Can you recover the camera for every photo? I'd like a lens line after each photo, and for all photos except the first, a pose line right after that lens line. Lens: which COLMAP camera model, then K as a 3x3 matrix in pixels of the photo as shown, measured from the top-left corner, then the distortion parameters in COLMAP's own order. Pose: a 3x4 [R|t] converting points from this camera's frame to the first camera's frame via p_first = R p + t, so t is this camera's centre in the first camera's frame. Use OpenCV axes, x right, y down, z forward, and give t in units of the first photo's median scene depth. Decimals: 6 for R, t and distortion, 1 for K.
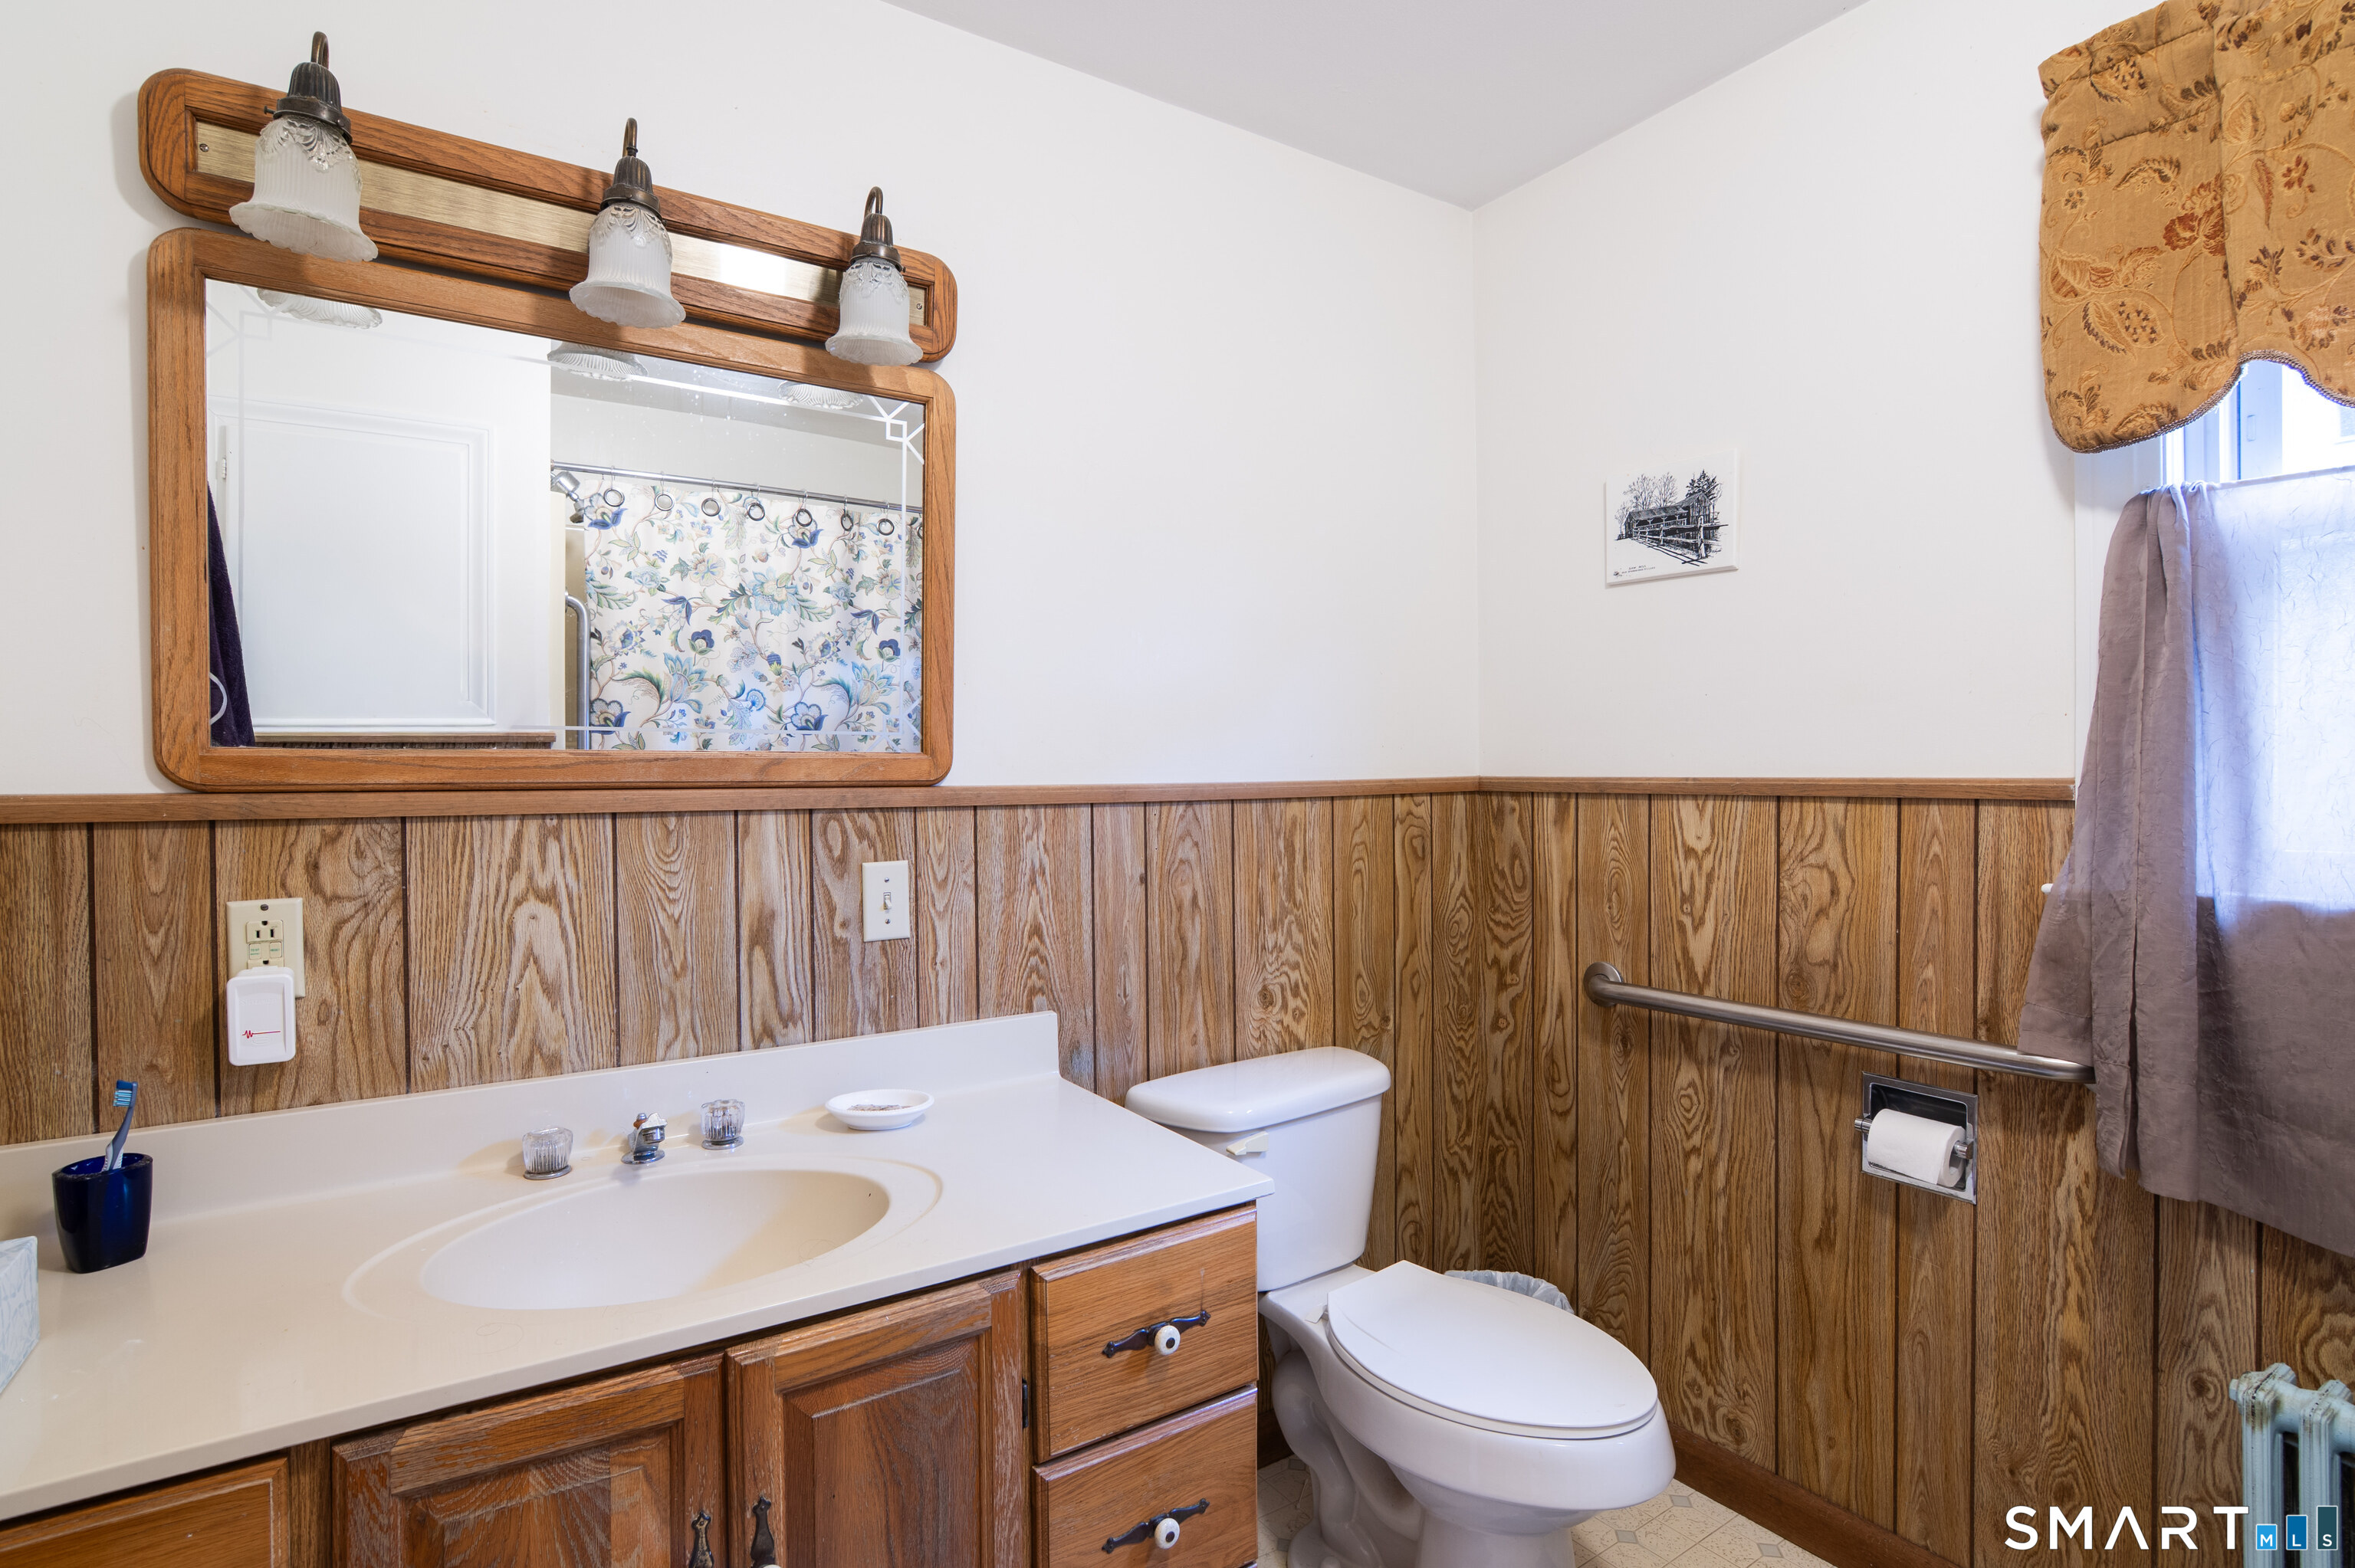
lens RADIAL K [[1151.2, 0, 1167.3], [0, 1151.2, 781.2], [0, 0, 1]] dist [-0.032848, 0.007875]
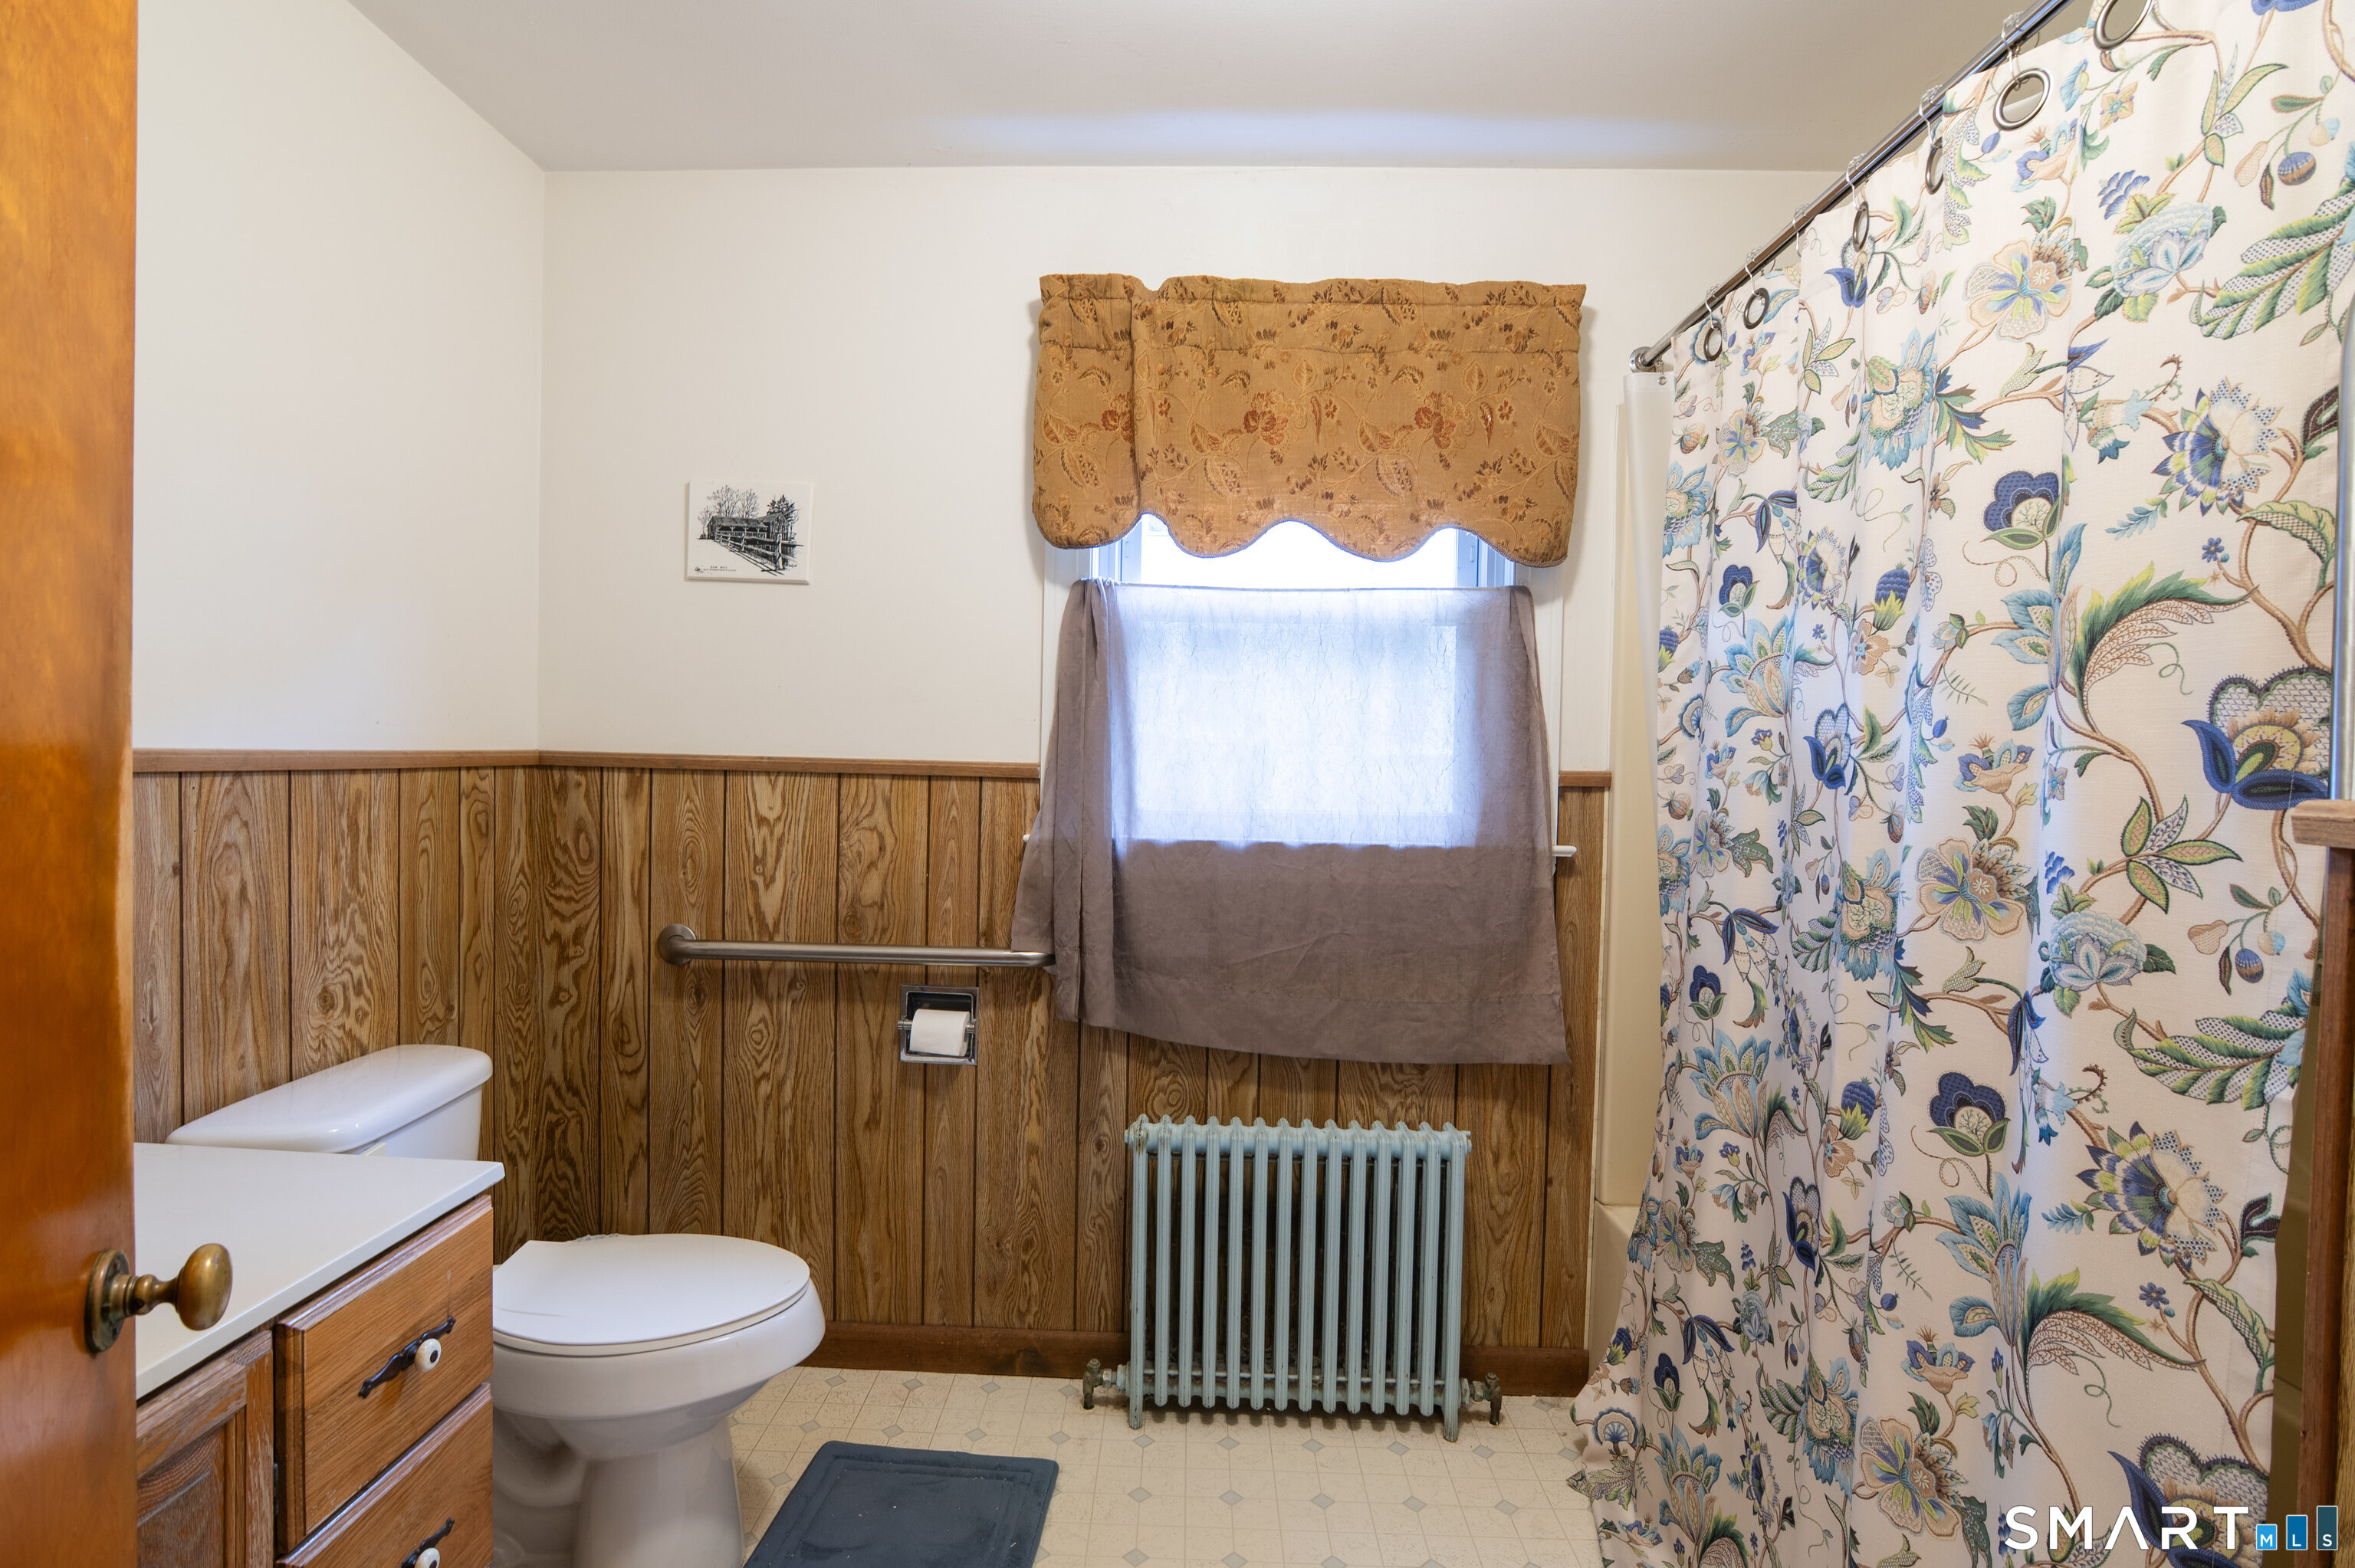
lens RADIAL K [[1151.2, 0, 1172.6], [0, 1151.2, 778.1], [0, 0, 1]] dist [-0.032848, 0.007875]
pose [[0.565000, 0.007036, 0.825061, -0.299466], [-0.019874, 0.999790, 0.005084, 0.005103], [-0.824852, -0.019270, 0.565021, -0.000419]]
